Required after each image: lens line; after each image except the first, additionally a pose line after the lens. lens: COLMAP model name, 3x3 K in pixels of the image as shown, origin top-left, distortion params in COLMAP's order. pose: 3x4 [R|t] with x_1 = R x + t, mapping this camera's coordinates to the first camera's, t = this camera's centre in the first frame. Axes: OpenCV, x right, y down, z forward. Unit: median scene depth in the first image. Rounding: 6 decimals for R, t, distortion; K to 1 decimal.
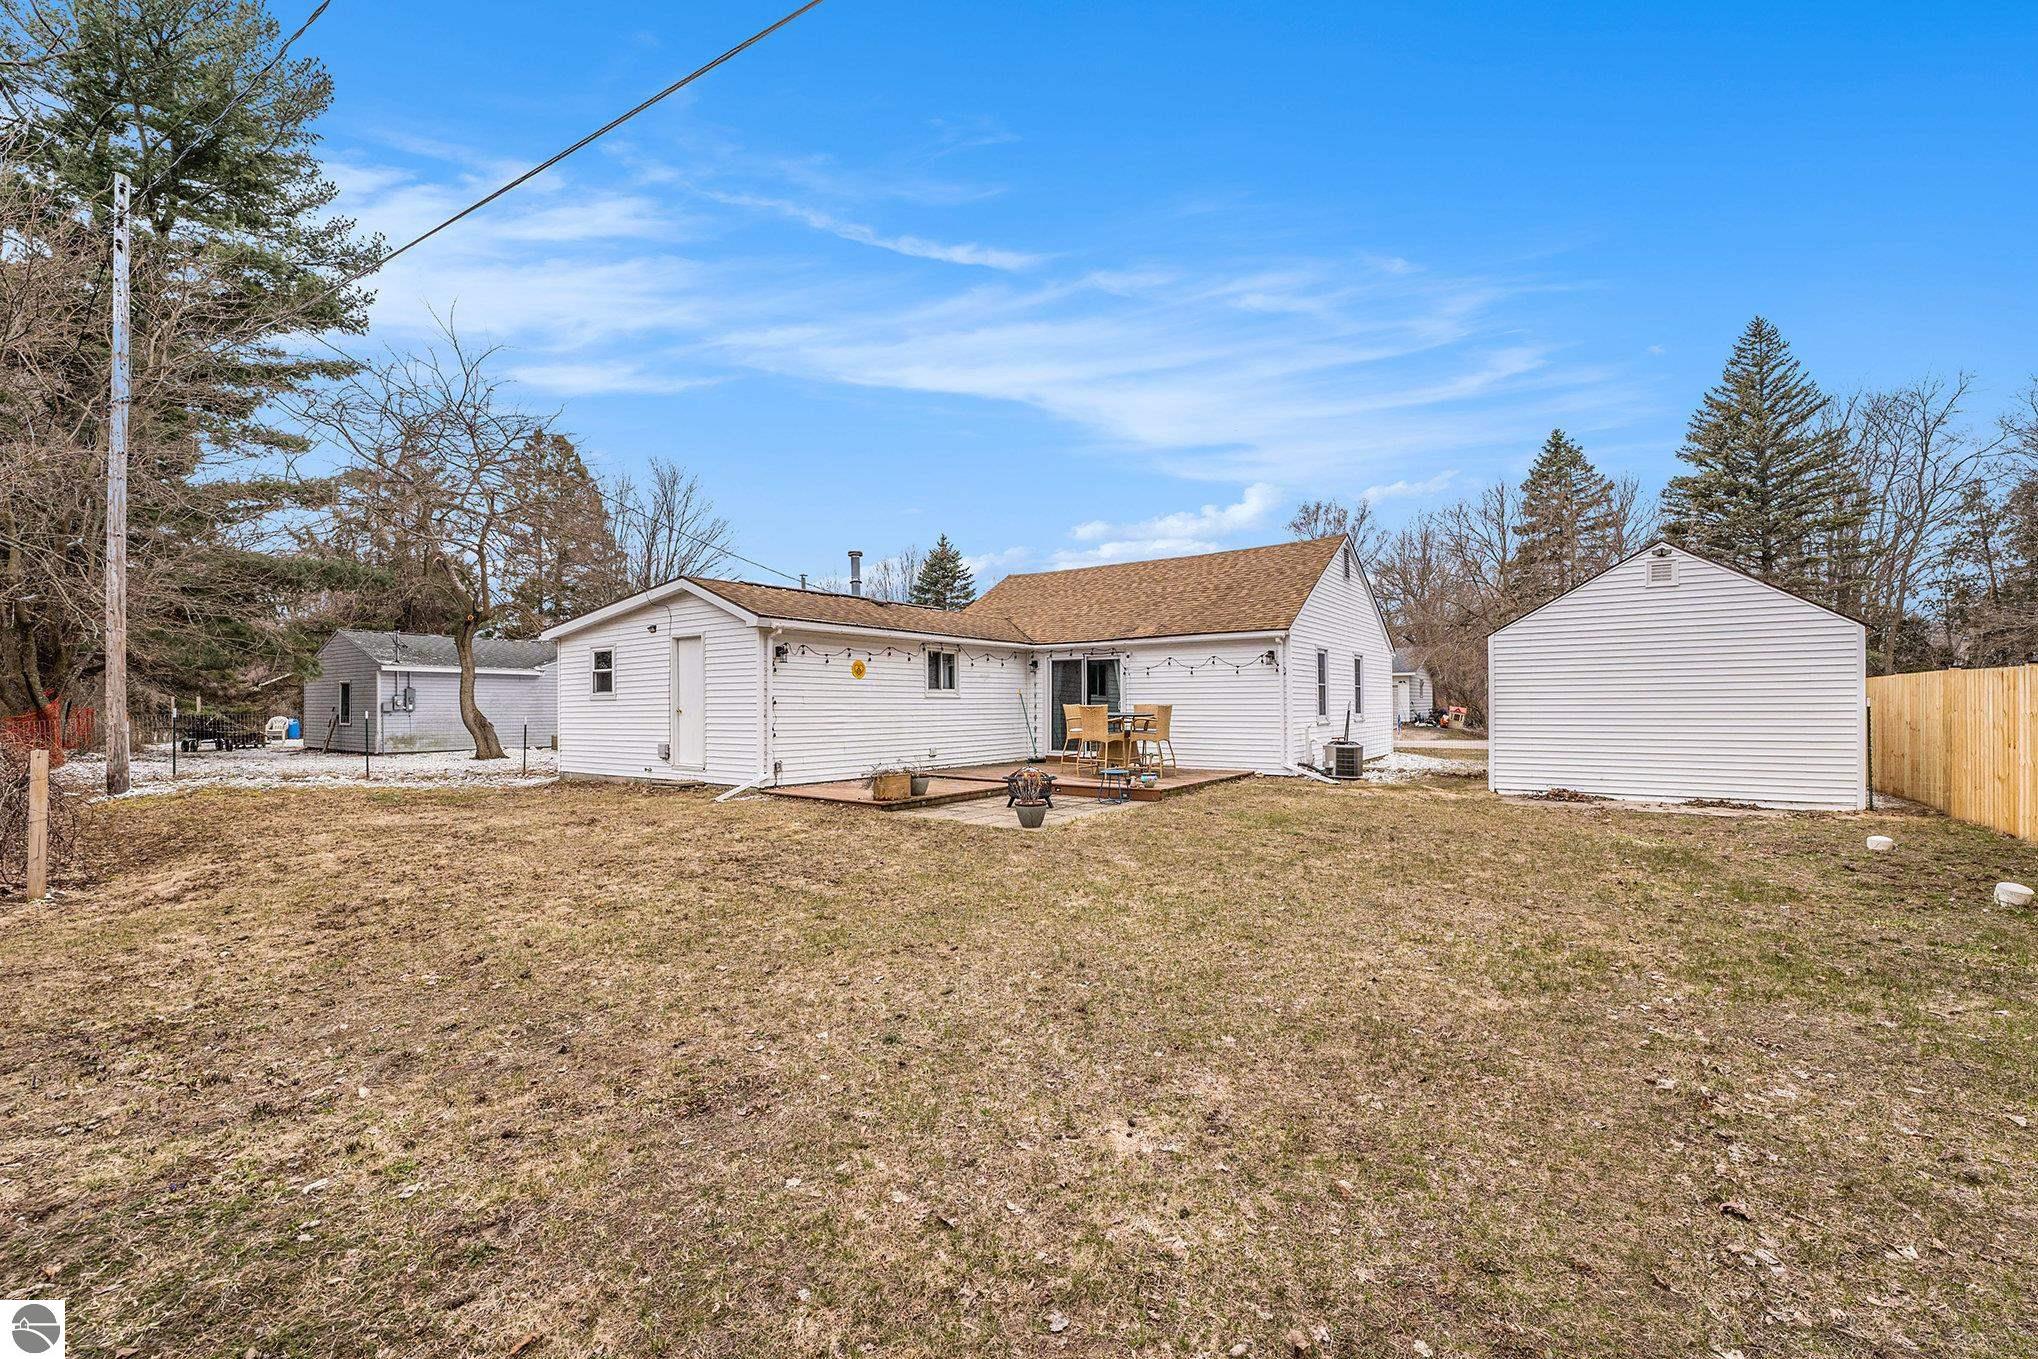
lens RADIAL K [[804.6, 0, 1013.7], [0, 804.6, 689.0], [0, 0, 1]] dist [-0.021626, -0.000308]
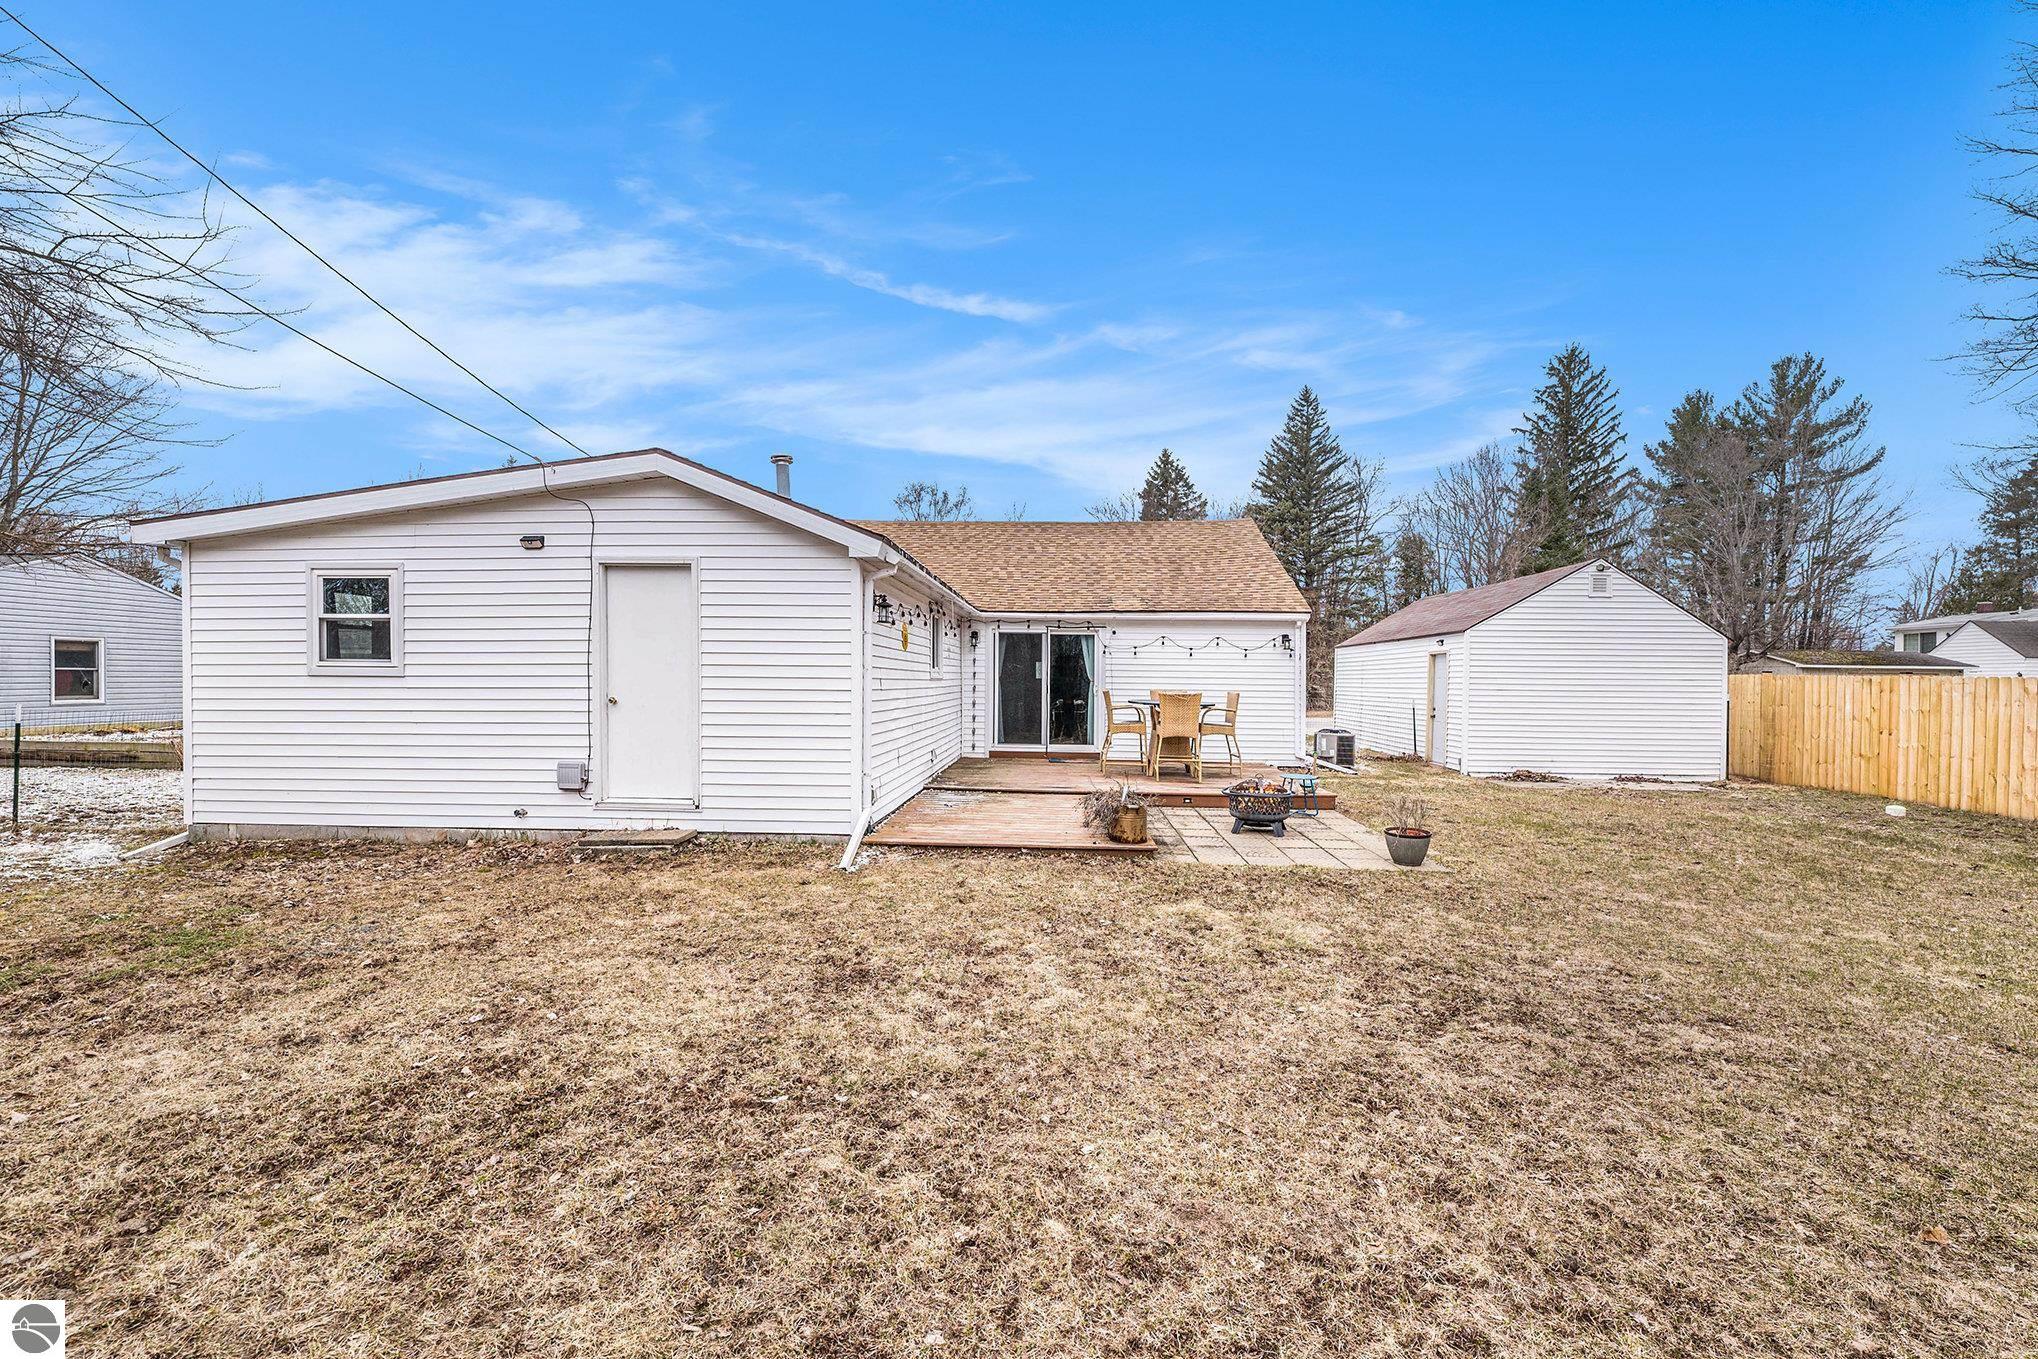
lens RADIAL K [[804.6, 0, 1022.2], [0, 804.6, 688.1], [0, 0, 1]] dist [-0.021626, -0.000308]
pose [[0.843633, 0.007804, 0.536864, -0.434690], [-0.025656, 0.999338, 0.025789, -0.001453], [-0.536307, -0.035530, 0.843275, 0.368925]]
